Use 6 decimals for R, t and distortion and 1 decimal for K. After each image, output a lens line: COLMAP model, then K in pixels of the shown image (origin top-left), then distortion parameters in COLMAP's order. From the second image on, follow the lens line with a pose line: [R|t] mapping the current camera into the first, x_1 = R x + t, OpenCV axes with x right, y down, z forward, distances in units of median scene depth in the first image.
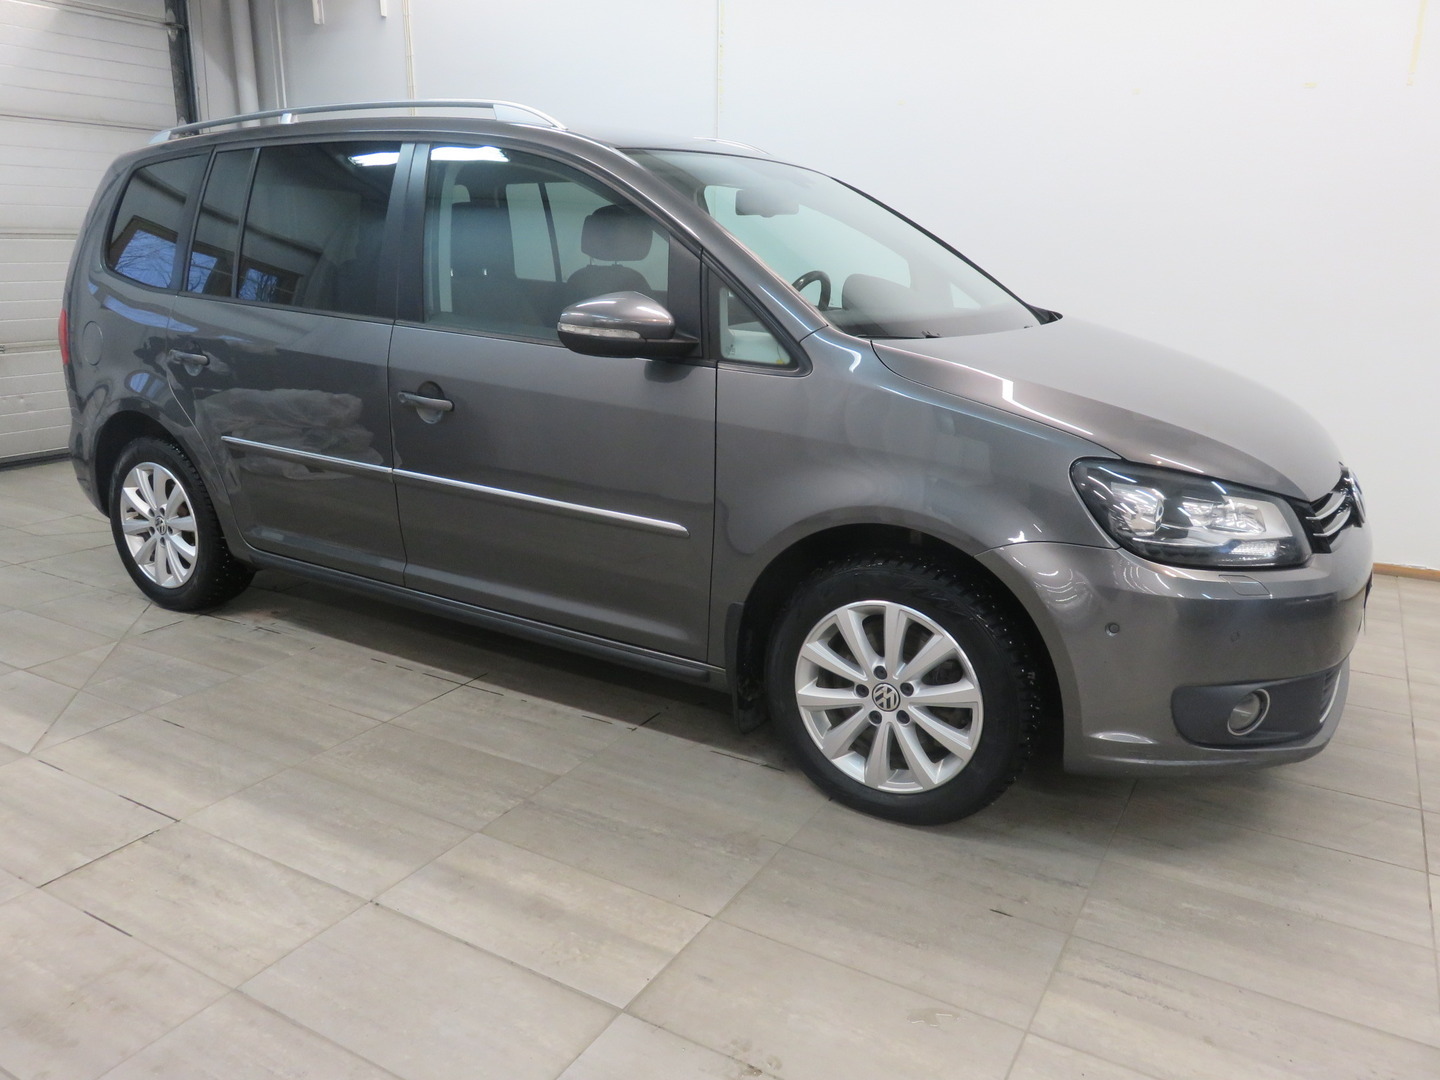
lens RADIAL K [[1077.6, 0, 720.0], [0, 1077.6, 540.0], [0, 0, 1]] dist [-0.004019, -0.001450]
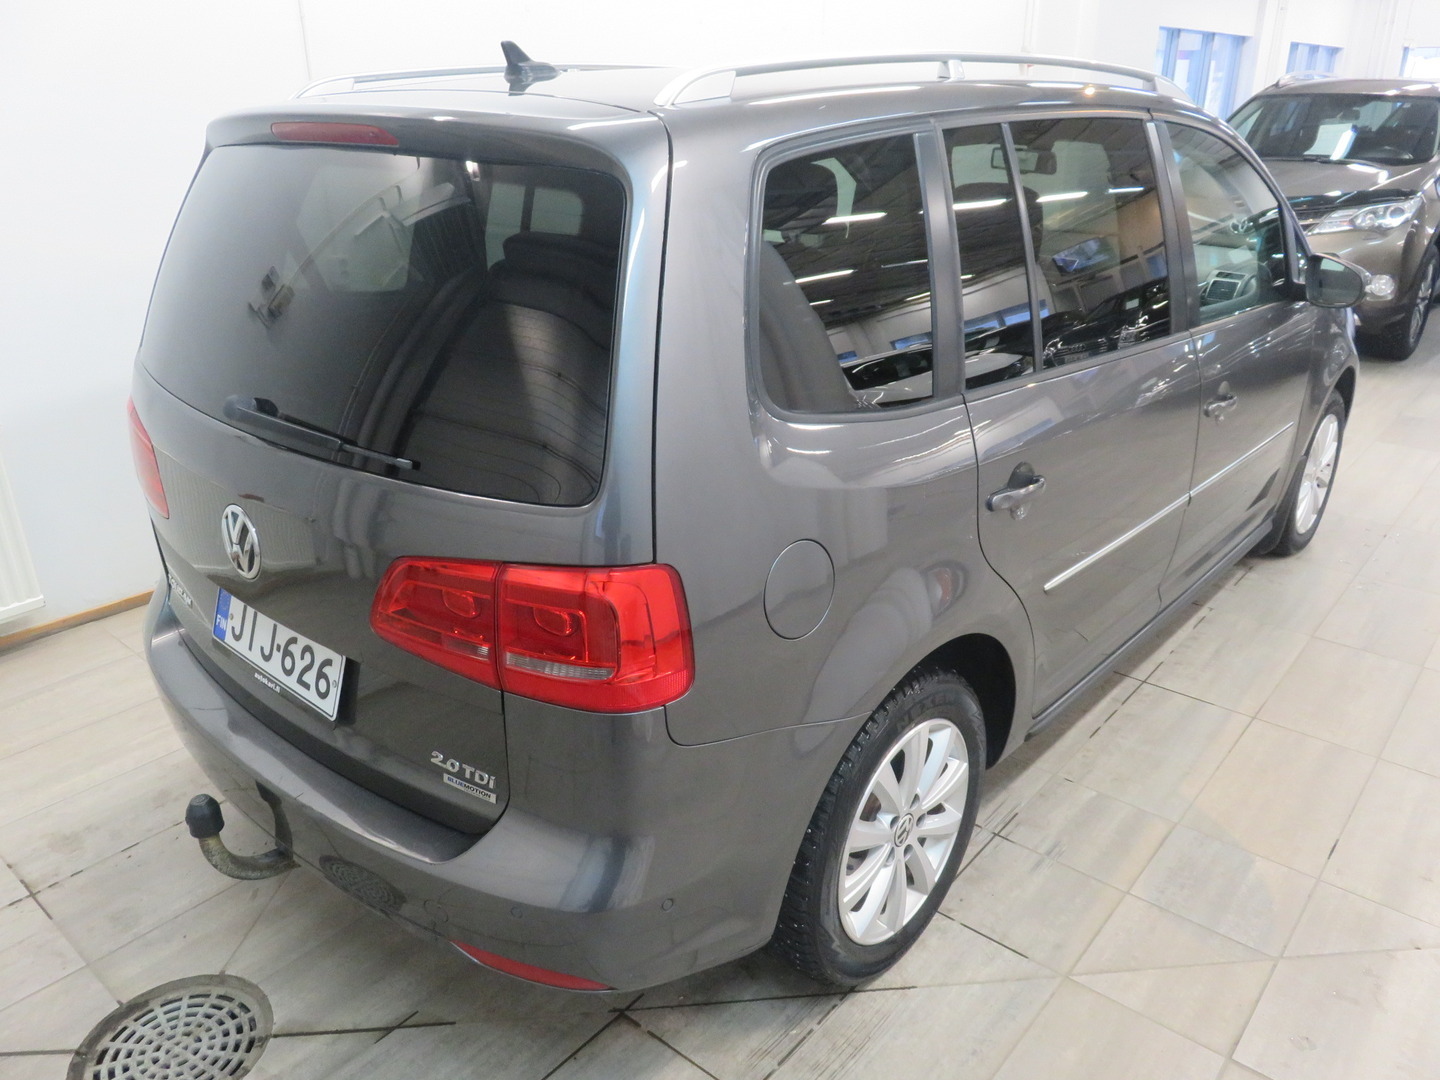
lens RADIAL K [[1077.6, 0, 720.0], [0, 1077.6, 540.0], [0, 0, 1]] dist [-0.004019, -0.001450]
pose [[0.197237, -0.377146, 0.904908, -1.075807], [0.314598, 0.898572, 0.305934, -0.371291], [-0.928507, 0.224341, 0.295881, 0.985899]]
